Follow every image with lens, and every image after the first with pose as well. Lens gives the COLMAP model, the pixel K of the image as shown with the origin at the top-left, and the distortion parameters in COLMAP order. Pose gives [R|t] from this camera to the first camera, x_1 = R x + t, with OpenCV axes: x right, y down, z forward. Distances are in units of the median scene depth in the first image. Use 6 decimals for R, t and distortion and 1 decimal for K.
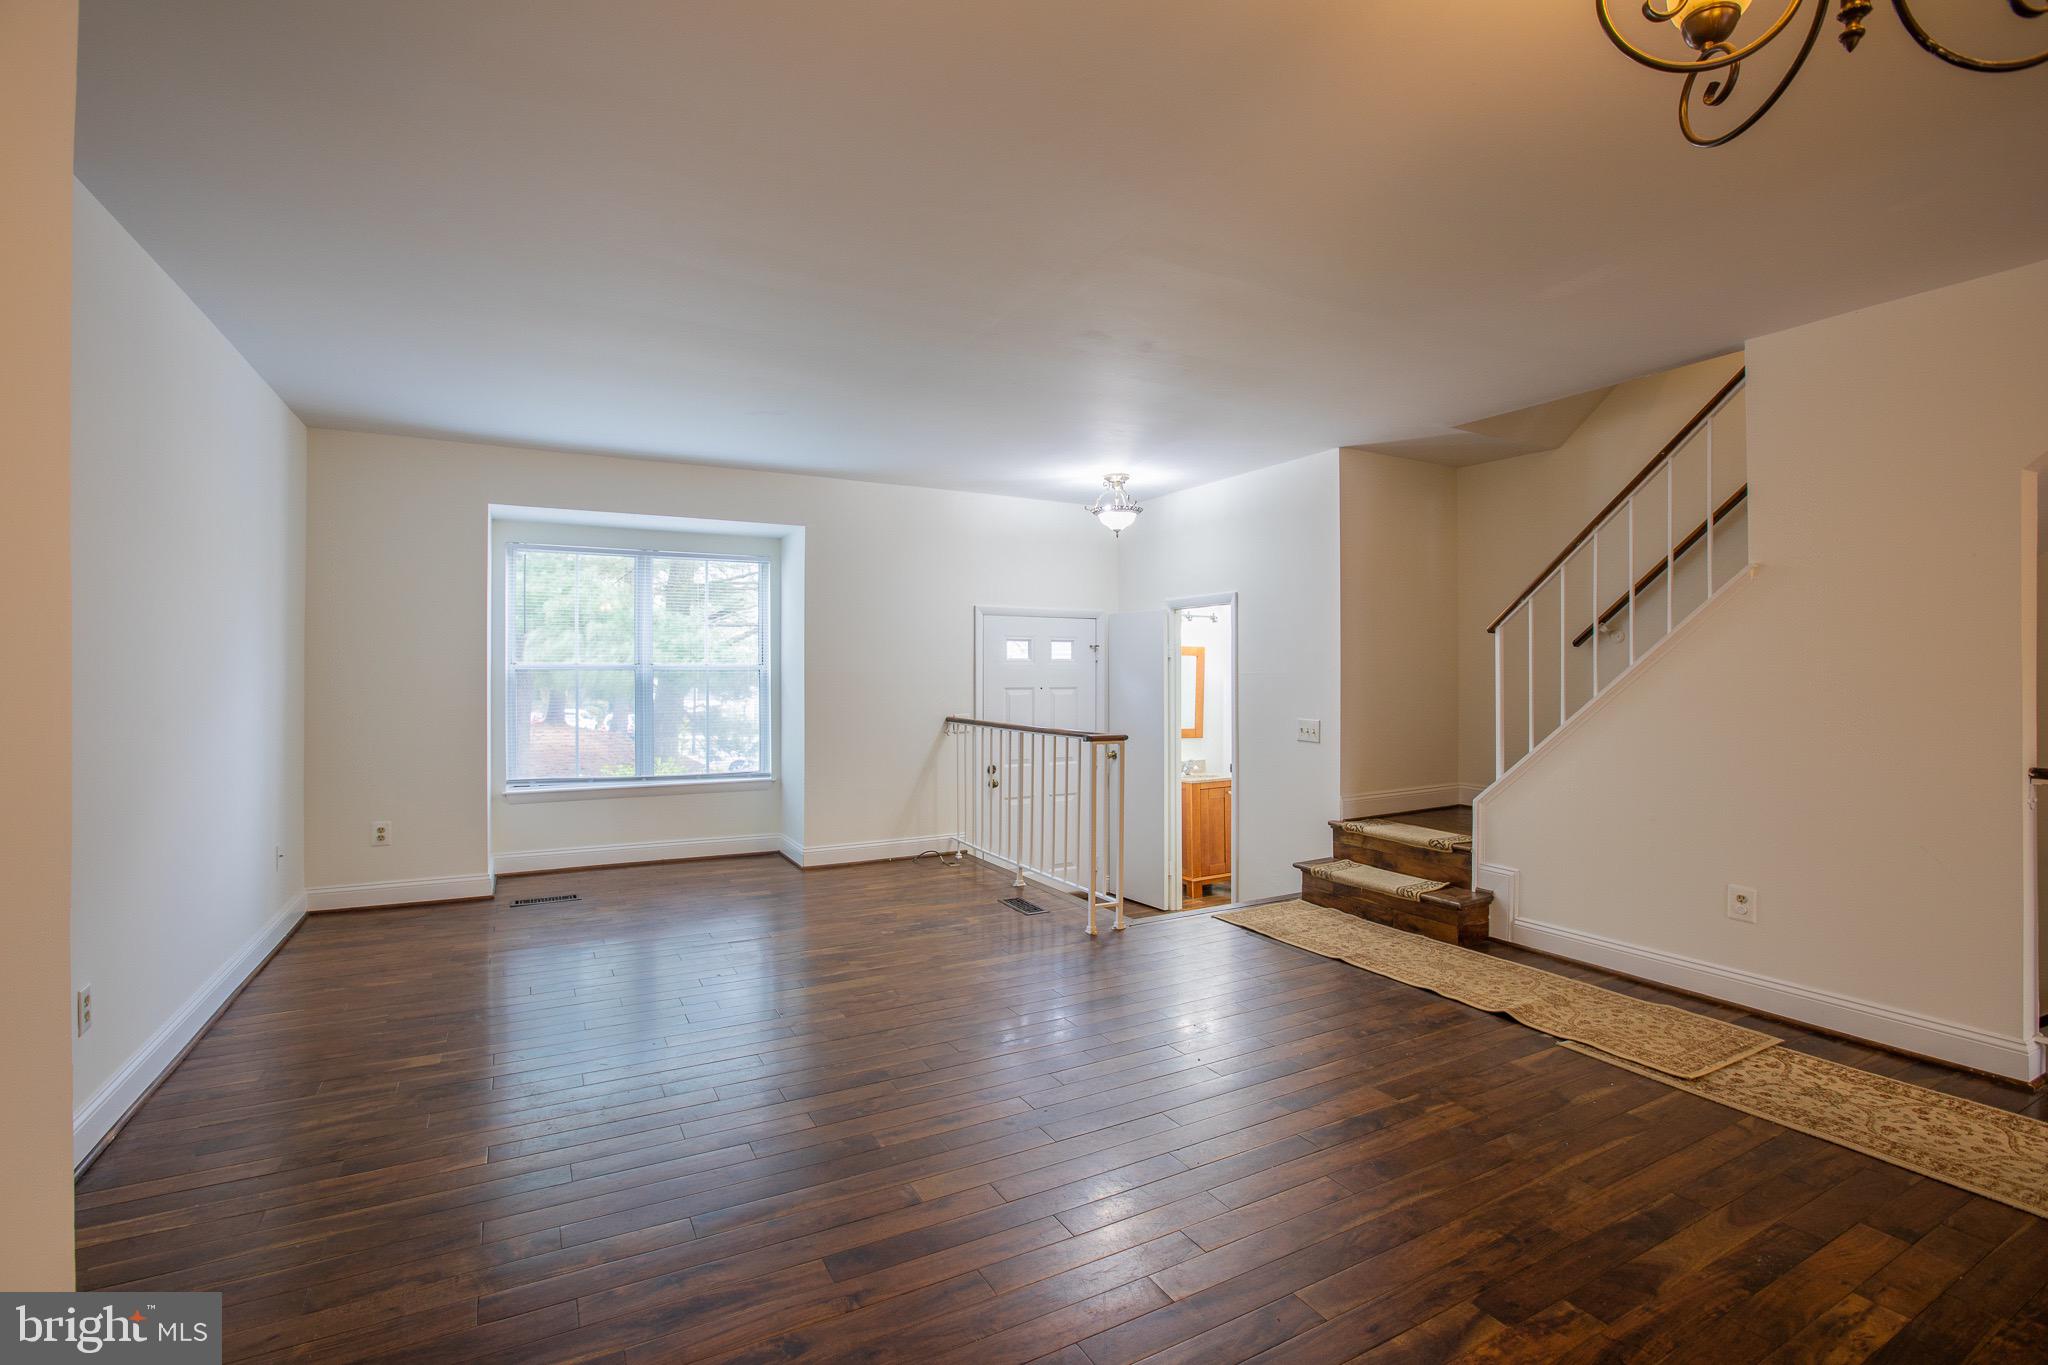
lens RADIAL K [[929.2, 0, 1018.7], [0, 929.2, 671.1], [0, 0, 1]] dist [-0.027623, 0.000180]
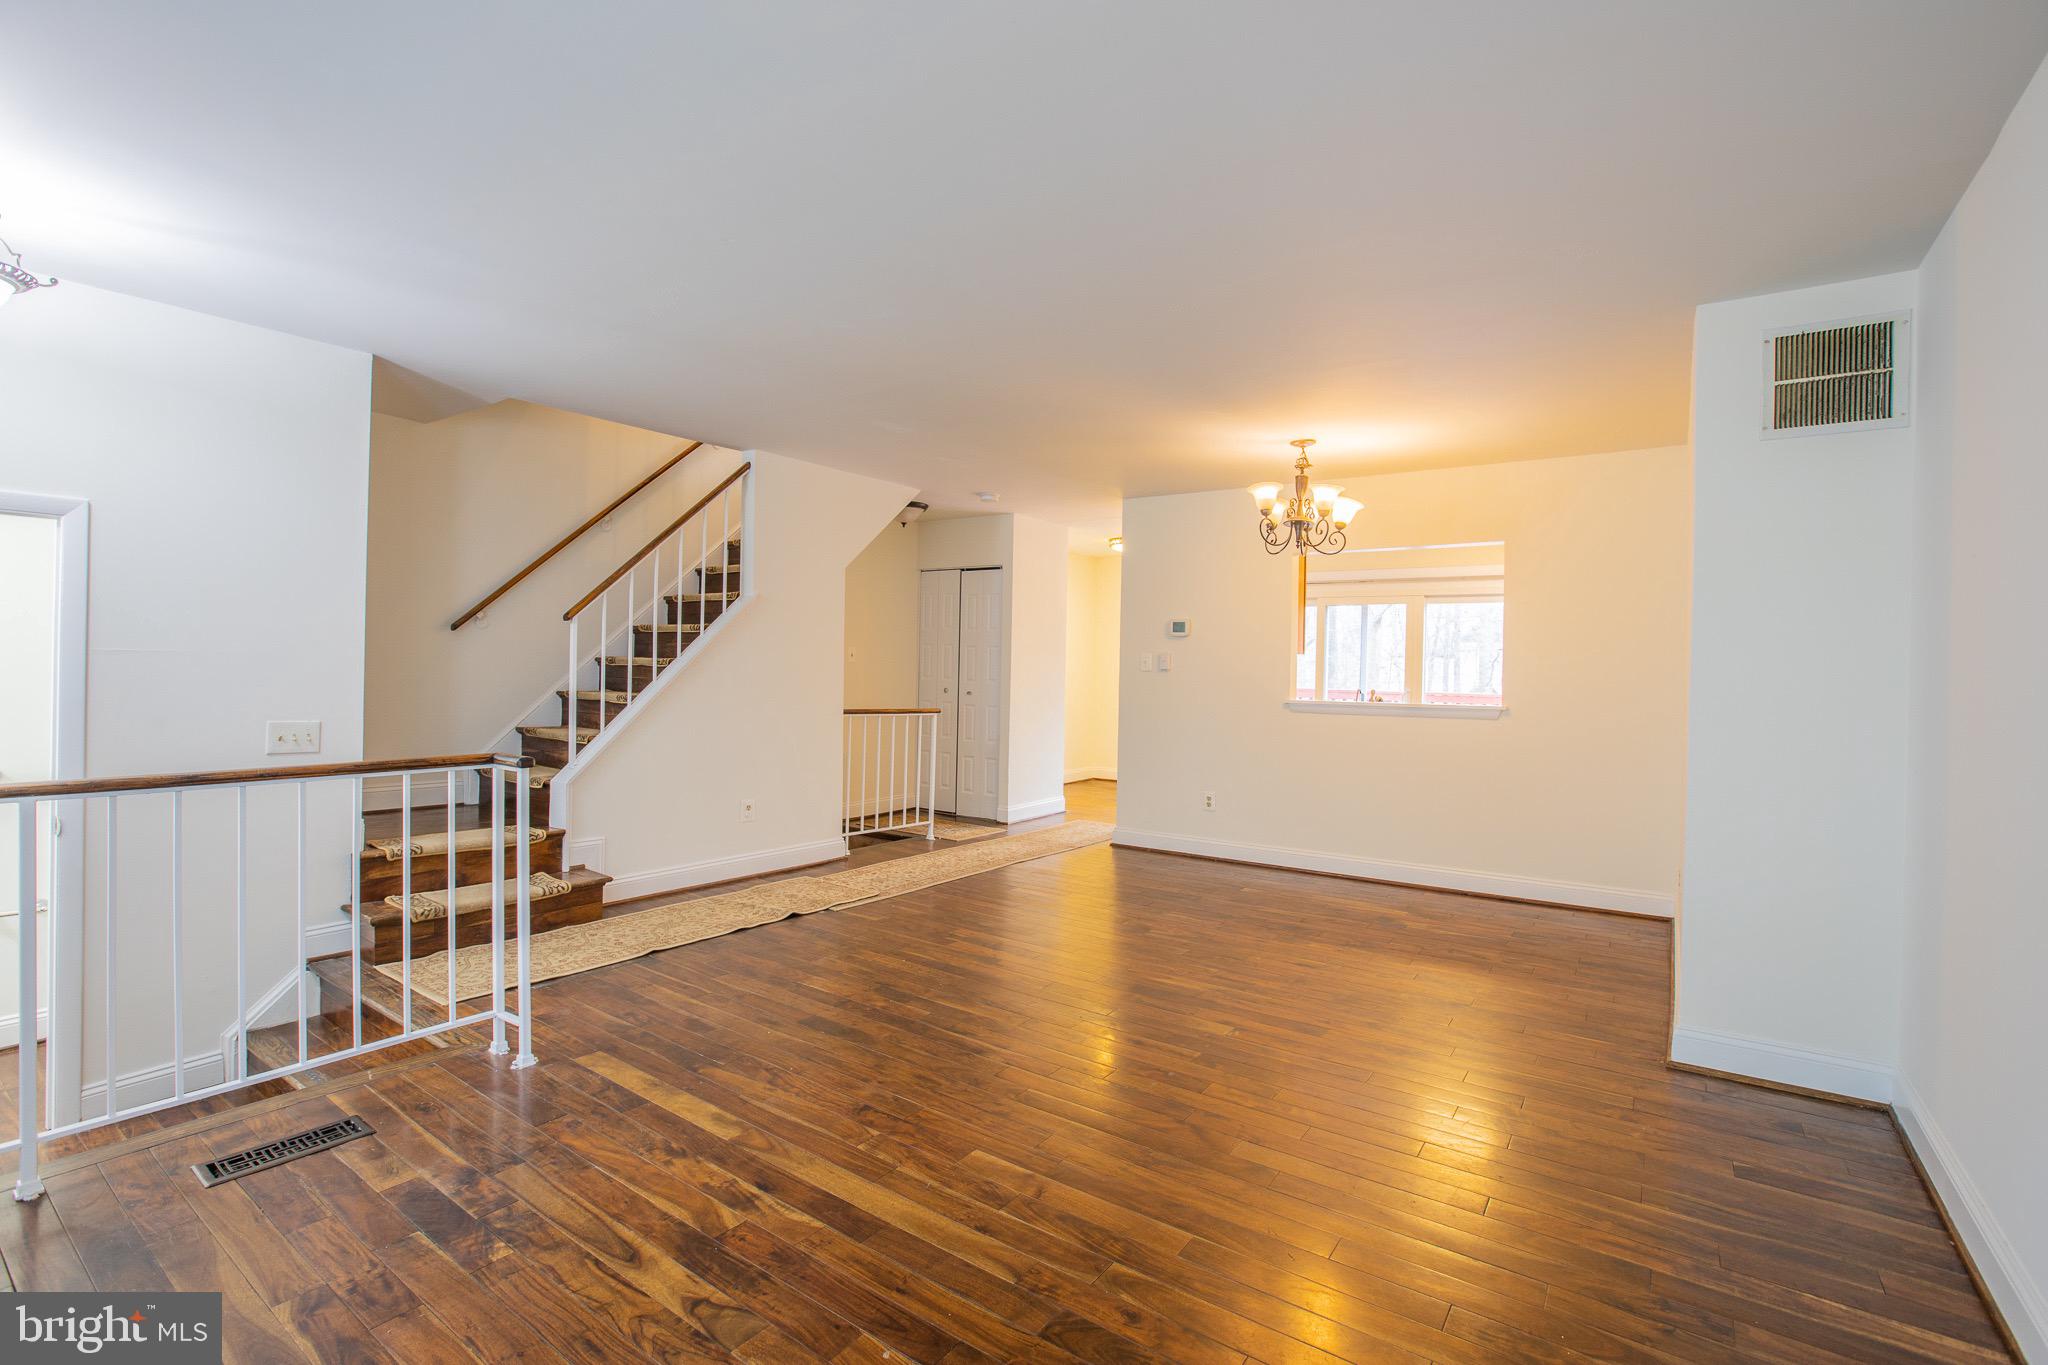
lens RADIAL K [[929.2, 0, 1018.7], [0, 929.2, 671.1], [0, 0, 1]] dist [-0.027623, 0.000180]
pose [[-0.438924, -0.012695, 0.898434, -0.718877], [-0.023927, 0.999711, 0.002436, 0.000524], [-0.898205, -0.020427, -0.439101, 1.105321]]
